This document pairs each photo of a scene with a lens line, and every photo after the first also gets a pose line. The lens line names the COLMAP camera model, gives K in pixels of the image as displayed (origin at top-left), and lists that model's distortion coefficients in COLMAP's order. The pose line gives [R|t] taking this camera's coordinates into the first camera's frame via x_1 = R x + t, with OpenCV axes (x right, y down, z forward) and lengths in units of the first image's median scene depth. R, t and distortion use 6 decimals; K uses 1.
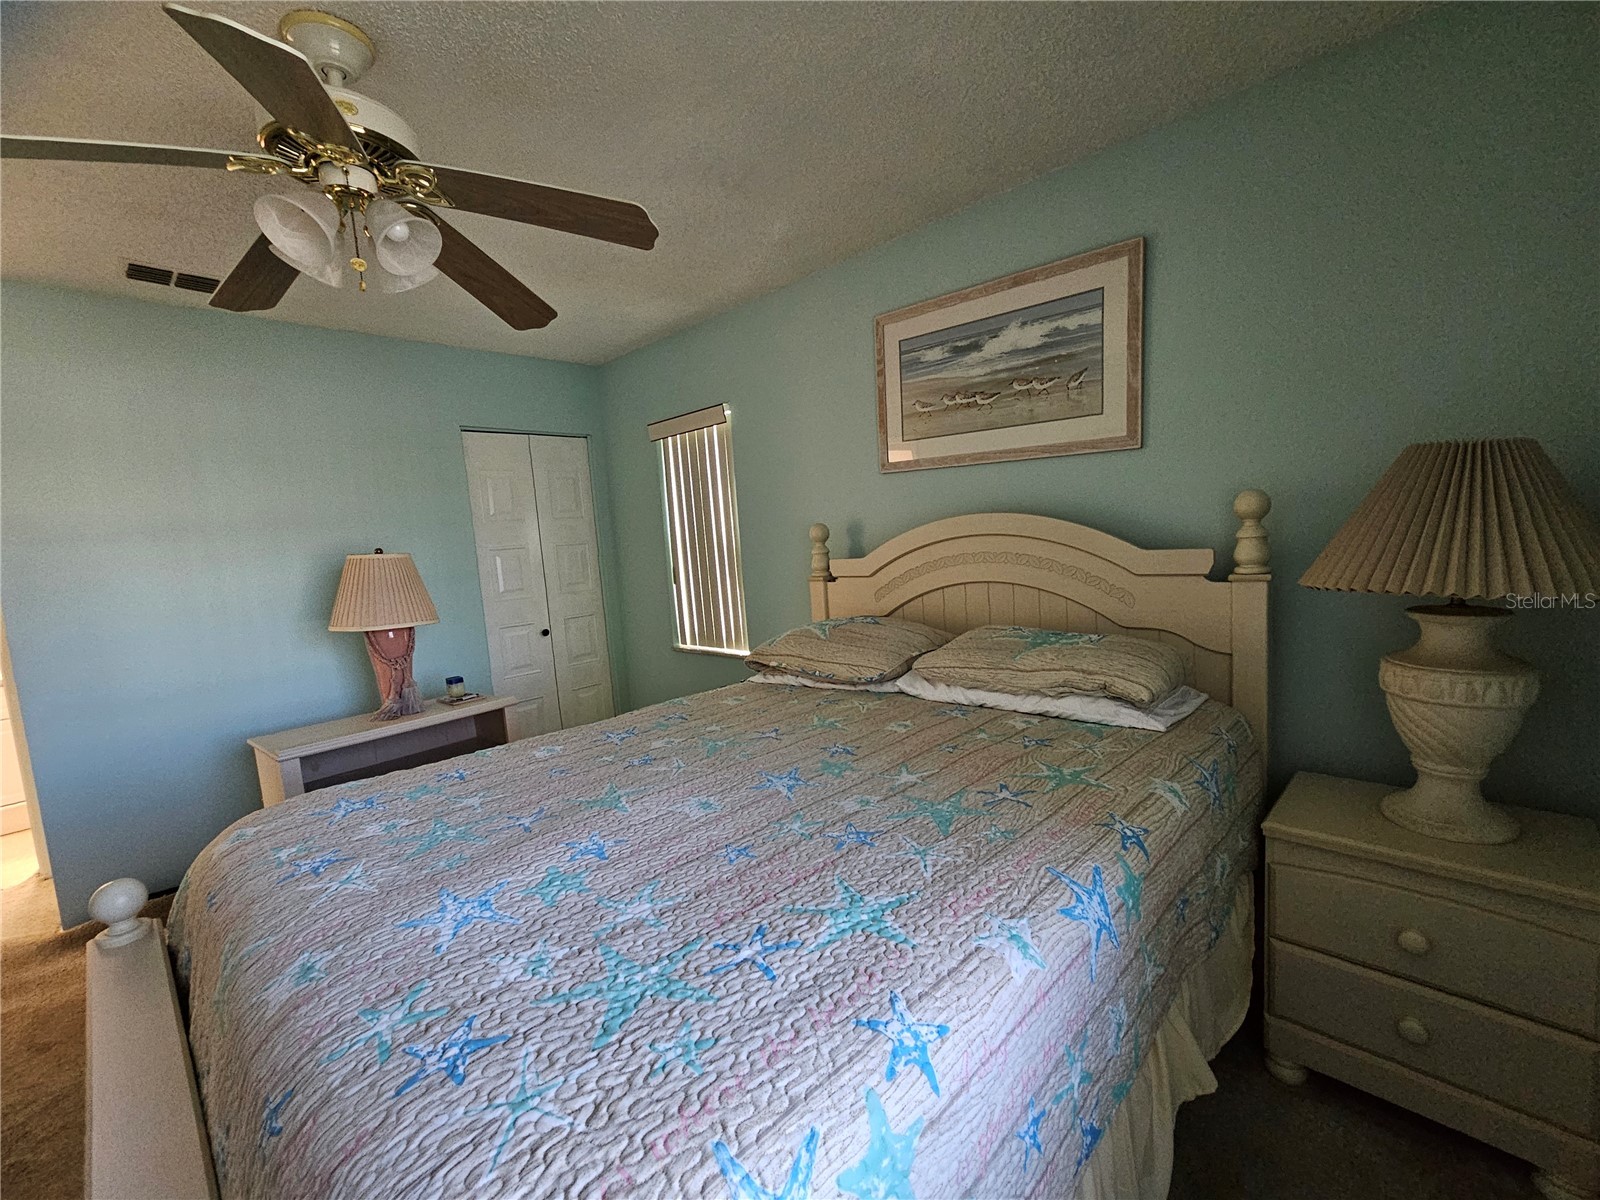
lens RADIAL K [[697.9, 0, 820.5], [0, 697.9, 604.9], [0, 0, 1]] dist [-0.012846, 0.000041]
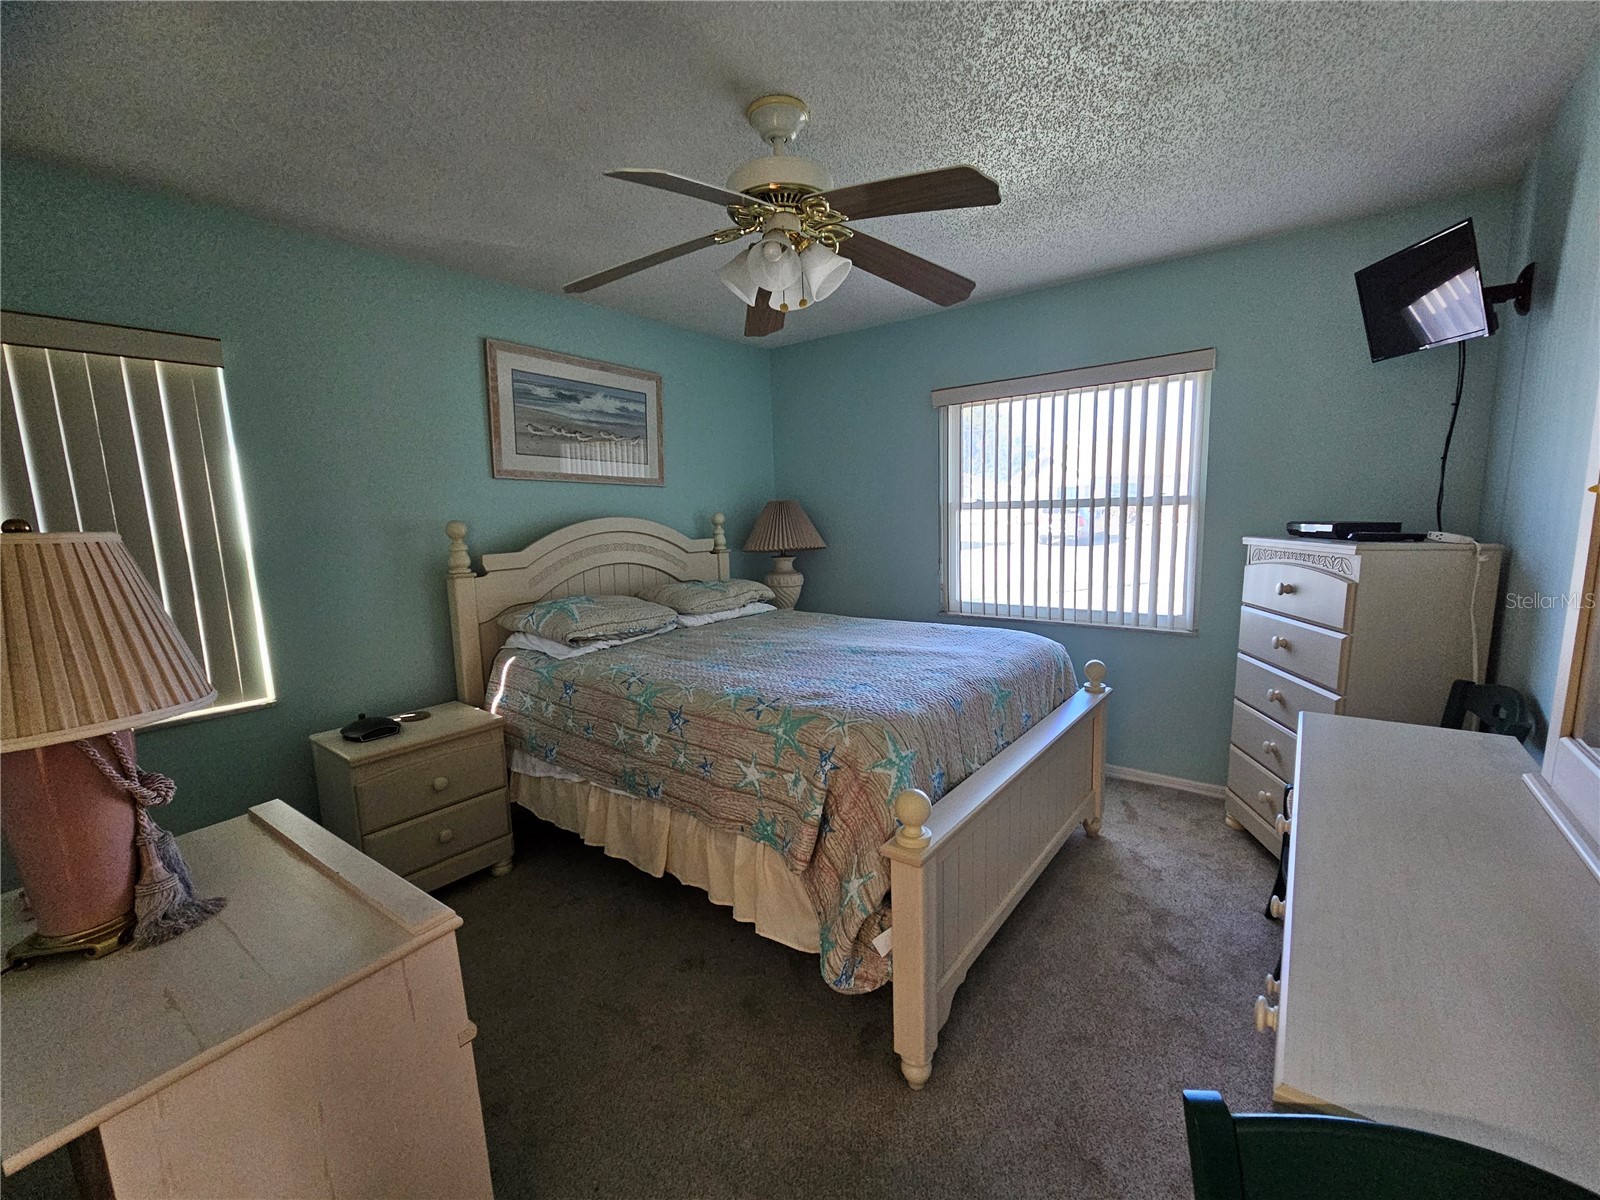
lens RADIAL K [[659.7, 0, 802.1], [0, 659.7, 608.0], [0, 0, 1]] dist [0.001066, 0.000321]
pose [[-0.099425, -0.076094, 0.992131, -1.255830], [0.137760, 0.986417, 0.089461, -0.010987], [-0.985463, 0.145570, -0.087592, 0.775742]]
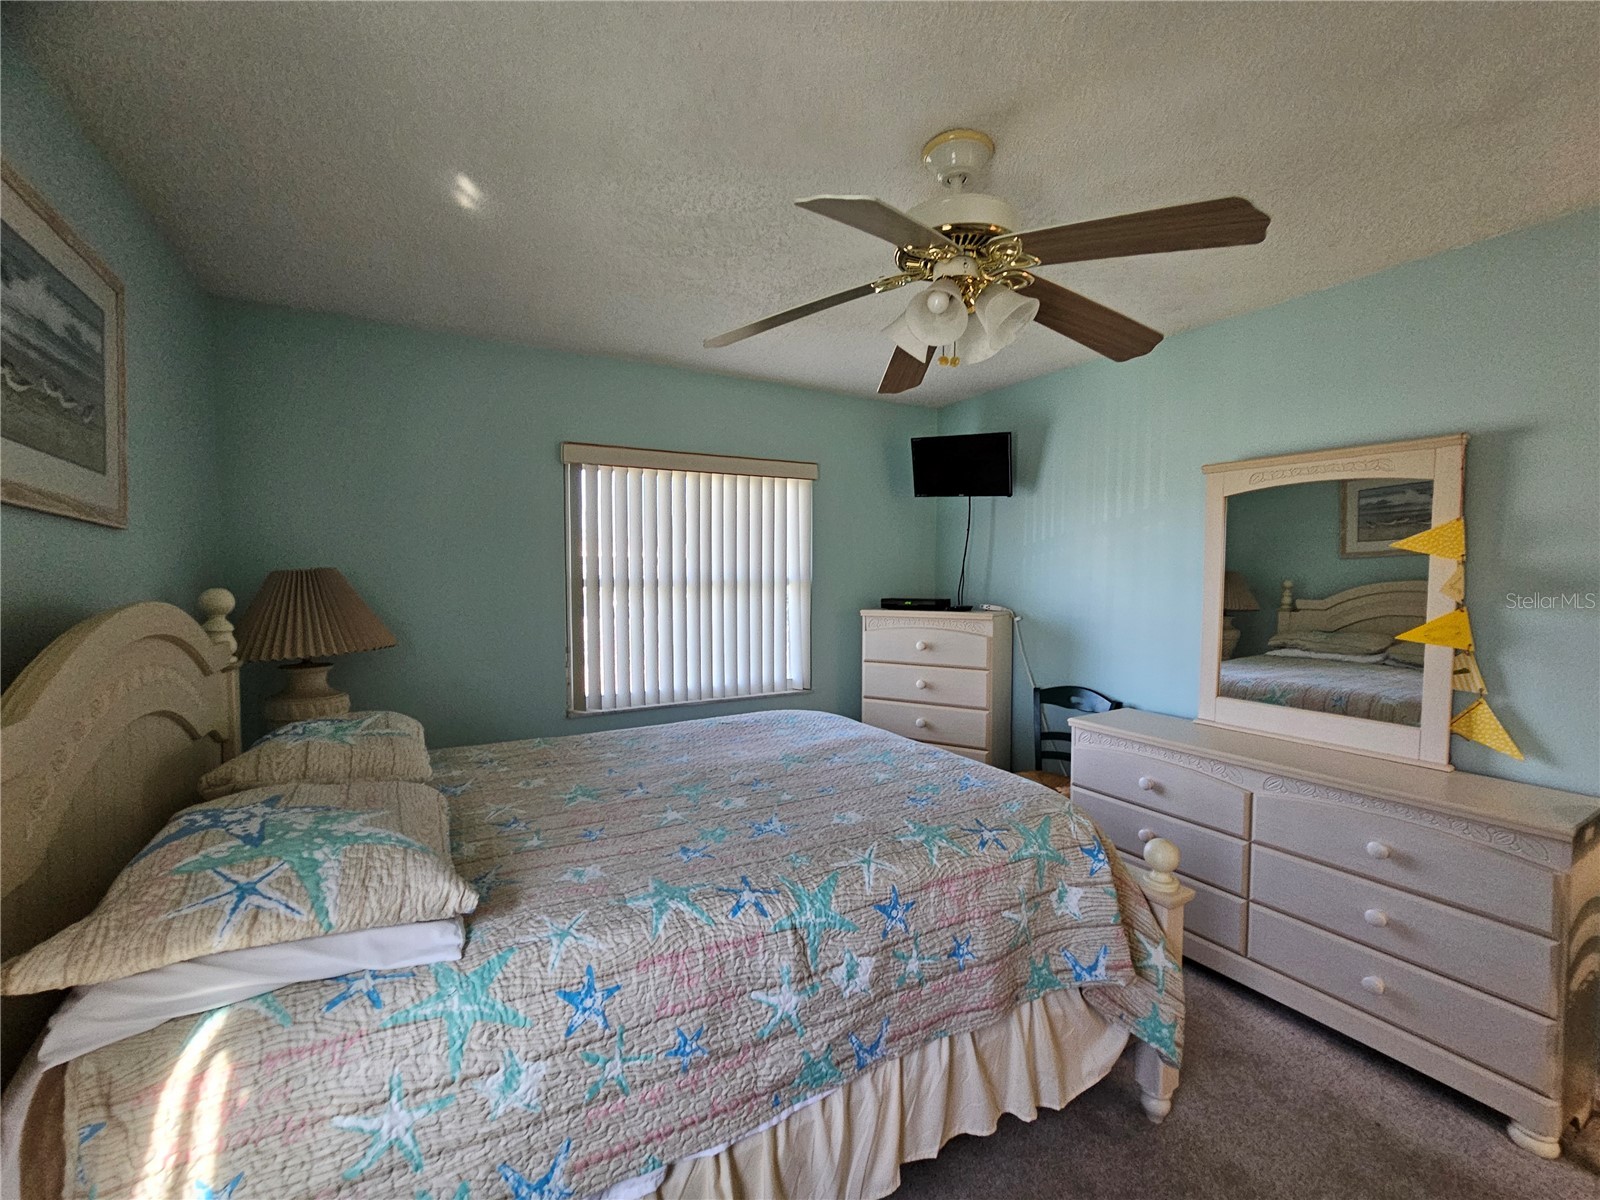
lens RADIAL K [[697.9, 0, 820.5], [0, 697.9, 604.9], [0, 0, 1]] dist [-0.012846, 0.000041]
pose [[-0.963343, 0.054995, 0.262575, -0.481809], [0.091159, 0.987629, 0.127593, -0.155675], [-0.252309, 0.146852, -0.956439, 1.447628]]
